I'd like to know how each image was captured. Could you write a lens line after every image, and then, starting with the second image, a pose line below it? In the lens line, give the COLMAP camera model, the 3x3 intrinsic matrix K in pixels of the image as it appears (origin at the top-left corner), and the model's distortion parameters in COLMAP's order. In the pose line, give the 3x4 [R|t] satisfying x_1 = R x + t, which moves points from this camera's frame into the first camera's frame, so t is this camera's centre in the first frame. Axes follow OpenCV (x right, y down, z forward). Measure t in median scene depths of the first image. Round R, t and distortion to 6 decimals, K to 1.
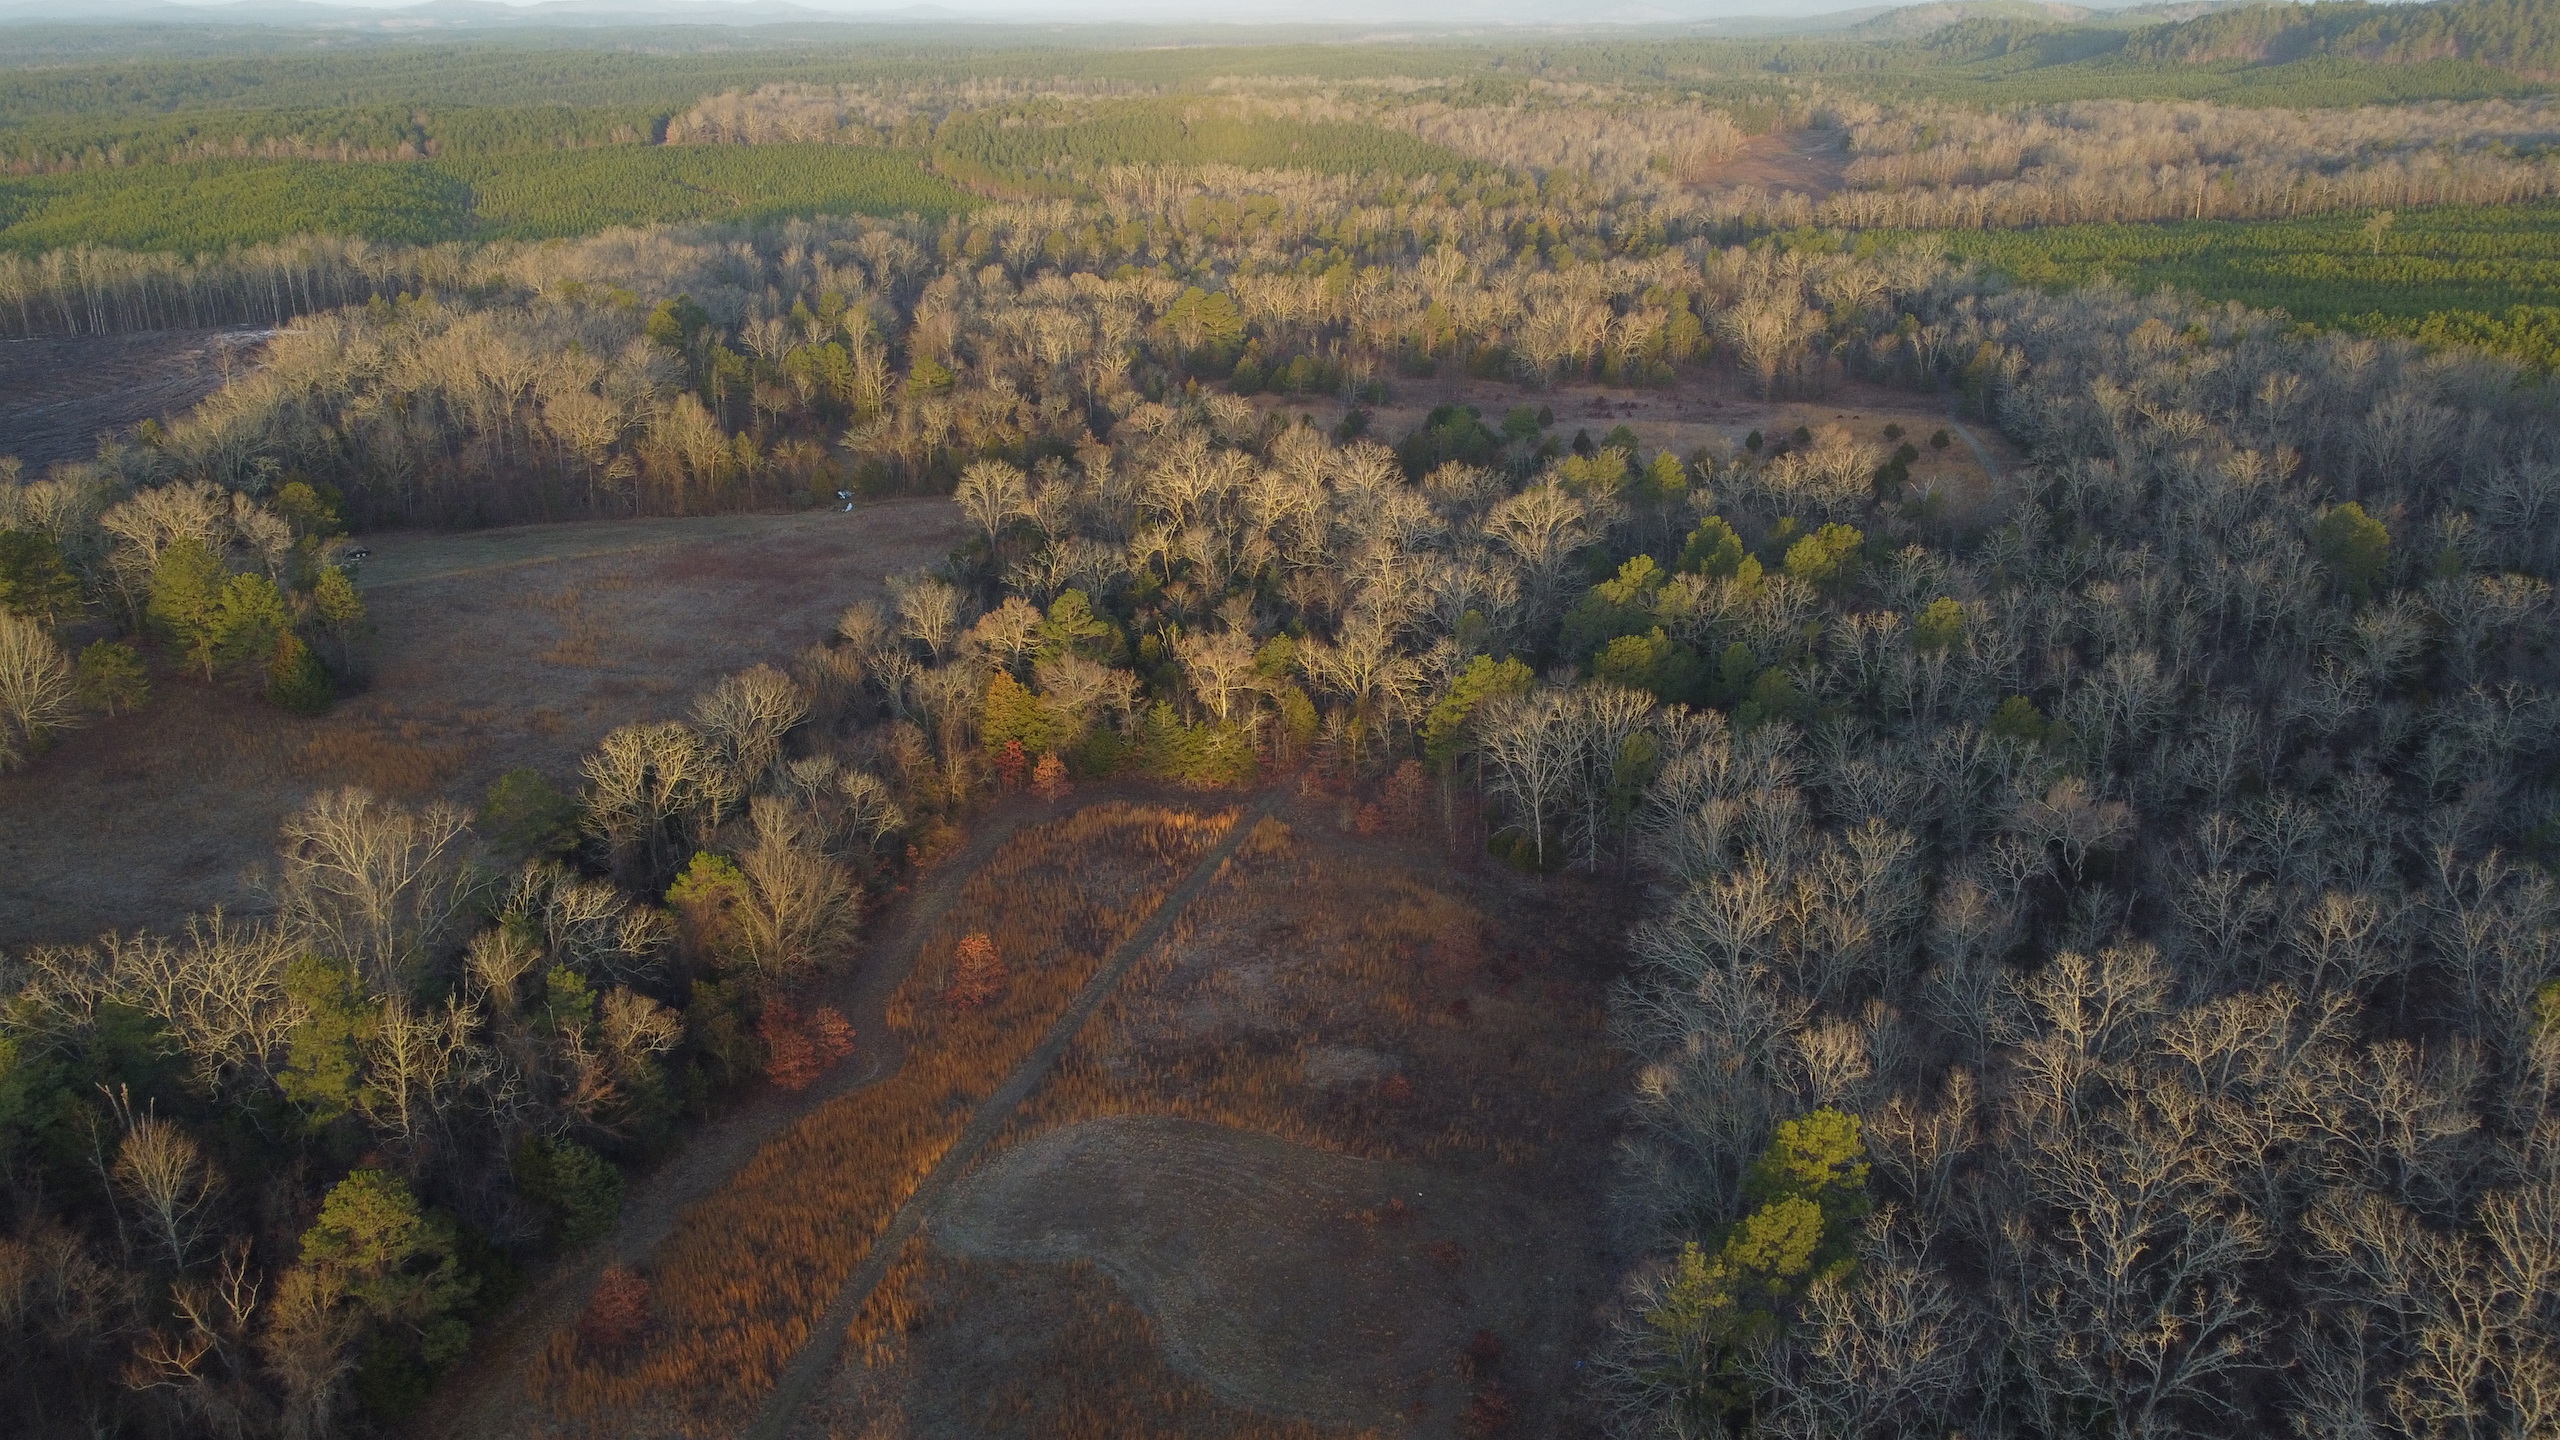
lens RADIAL K [[1938.1, 0, 1292.4], [0, 1938.1, 725.2], [0, 0, 1]] dist [-0.008108, 0.001594]
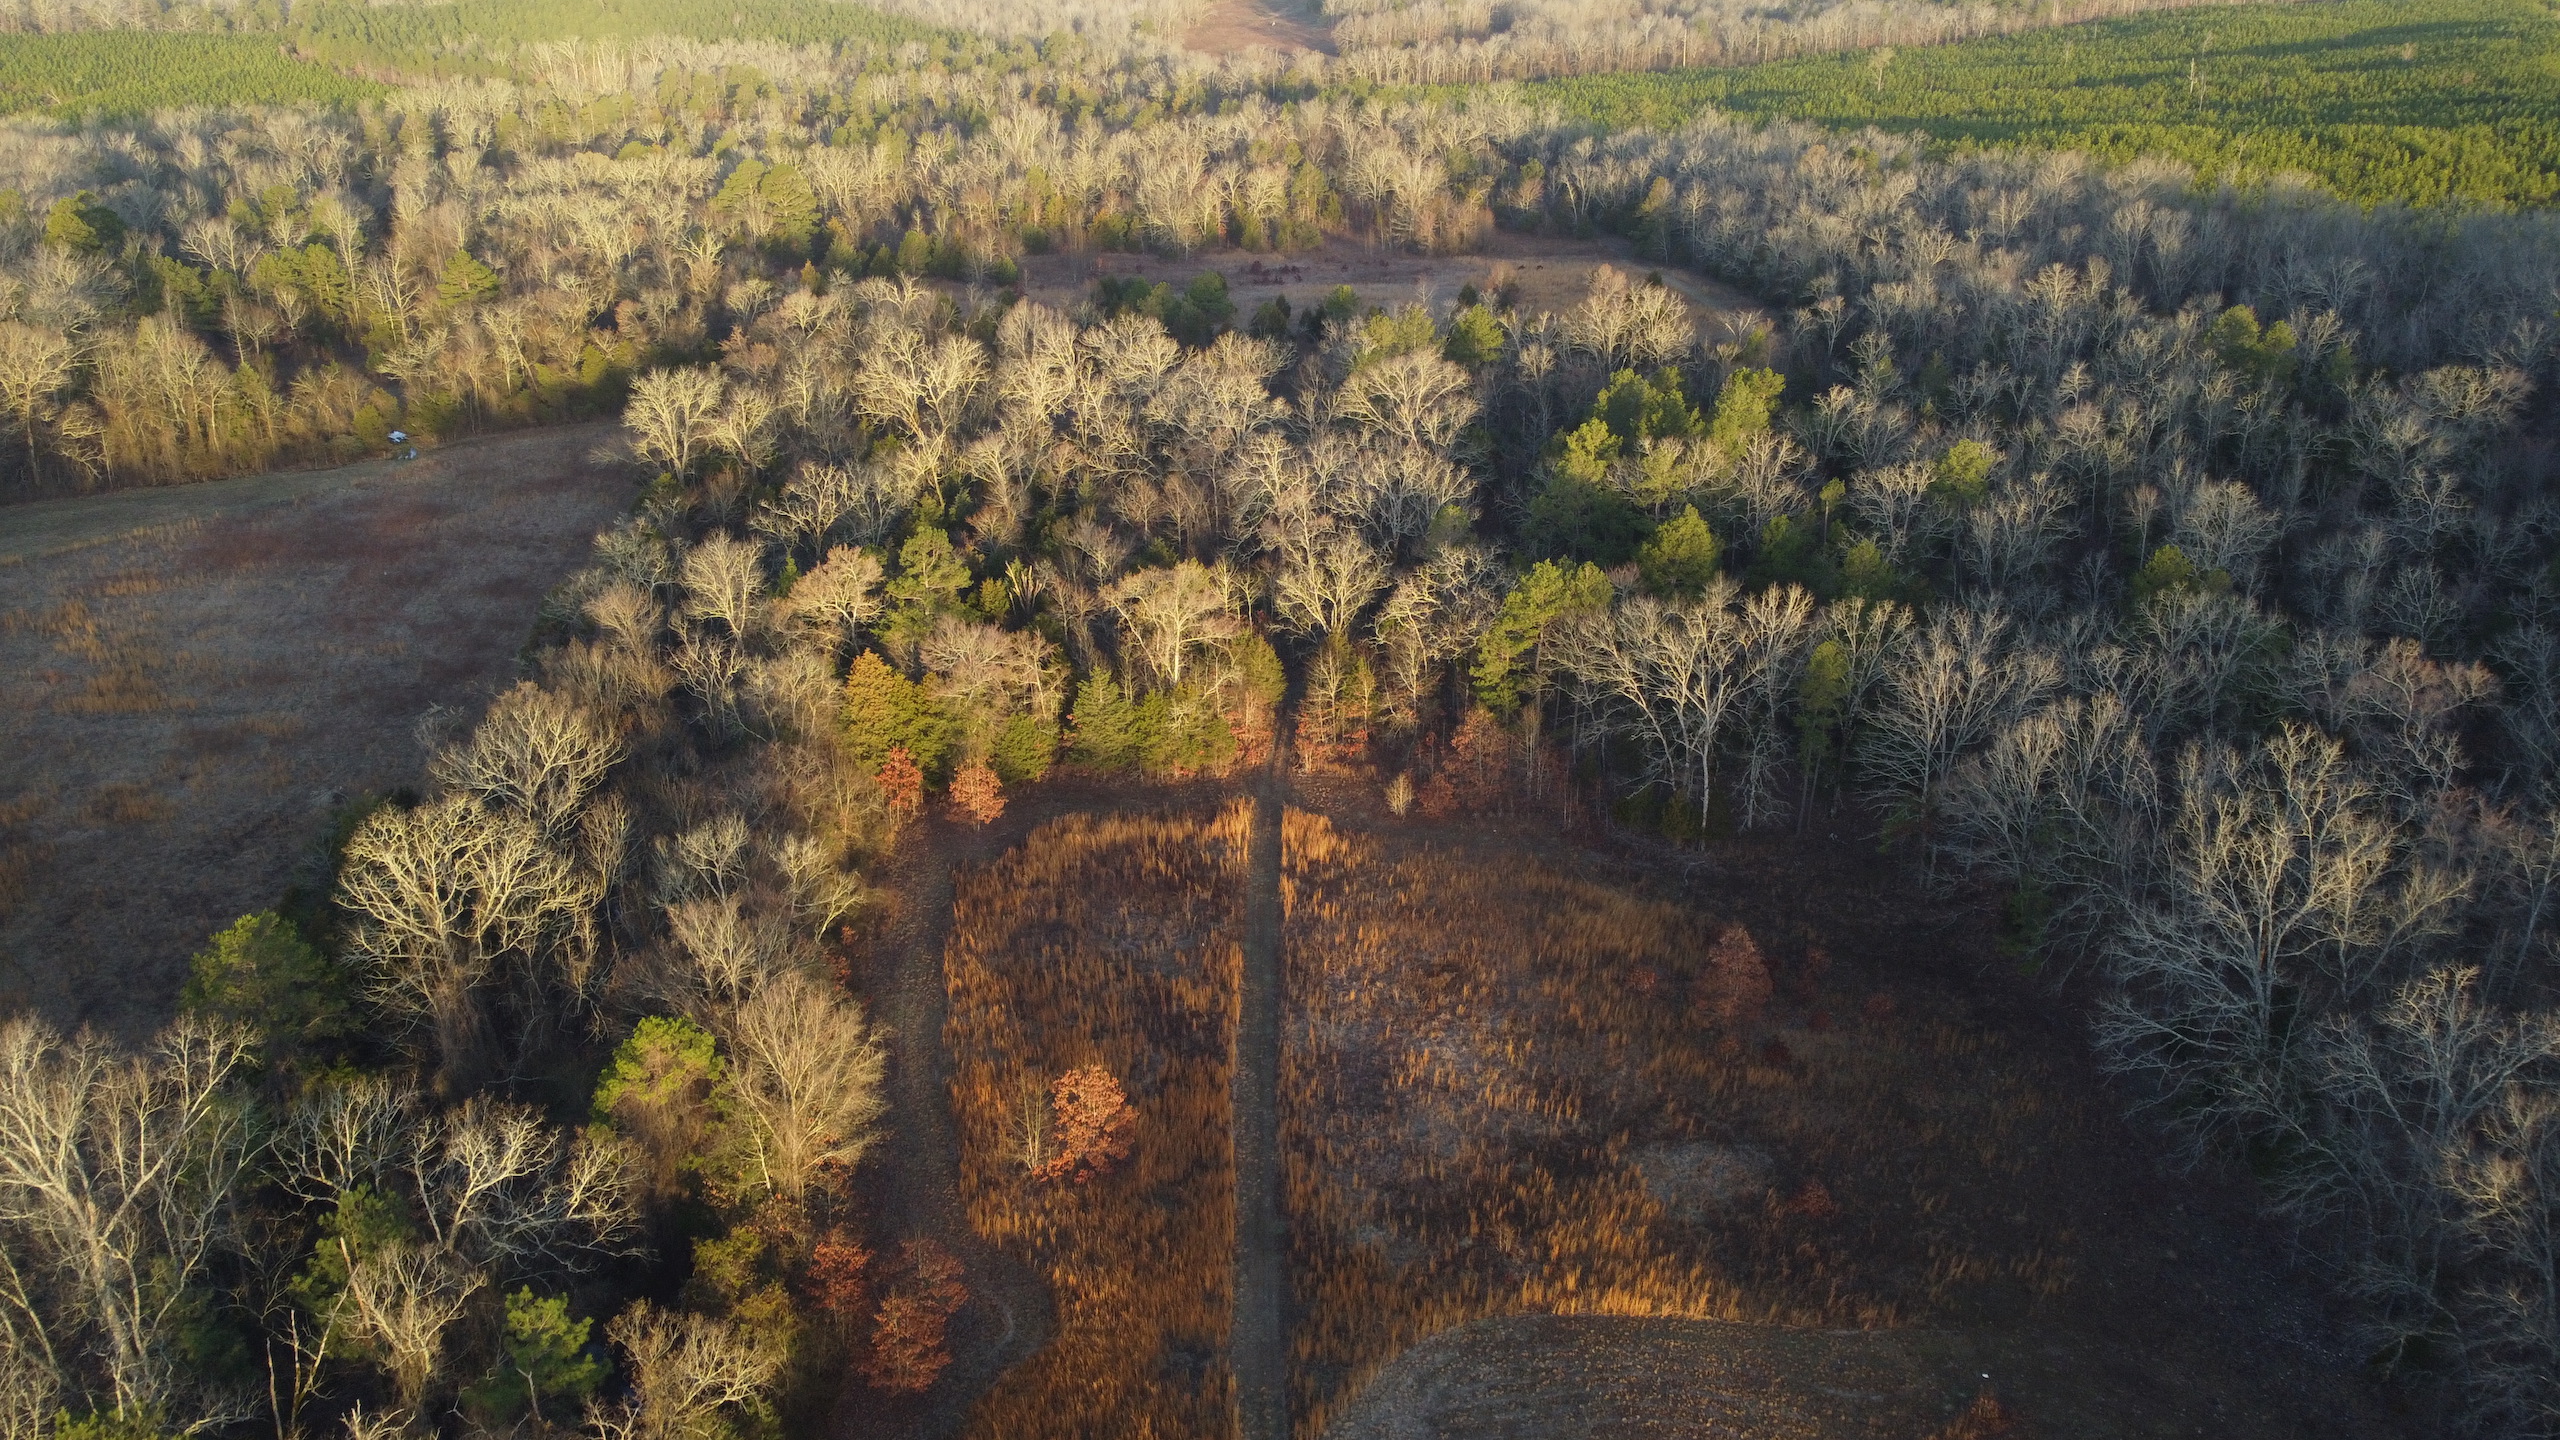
lens RADIAL K [[1938.1, 0, 1292.4], [0, 1938.1, 725.2], [0, 0, 1]] dist [-0.008108, 0.001594]
pose [[0.952084, -0.122856, 0.280077, -0.153741], [0.108689, 0.991907, 0.065626, -0.023420], [-0.285873, -0.032040, 0.957732, 0.211700]]
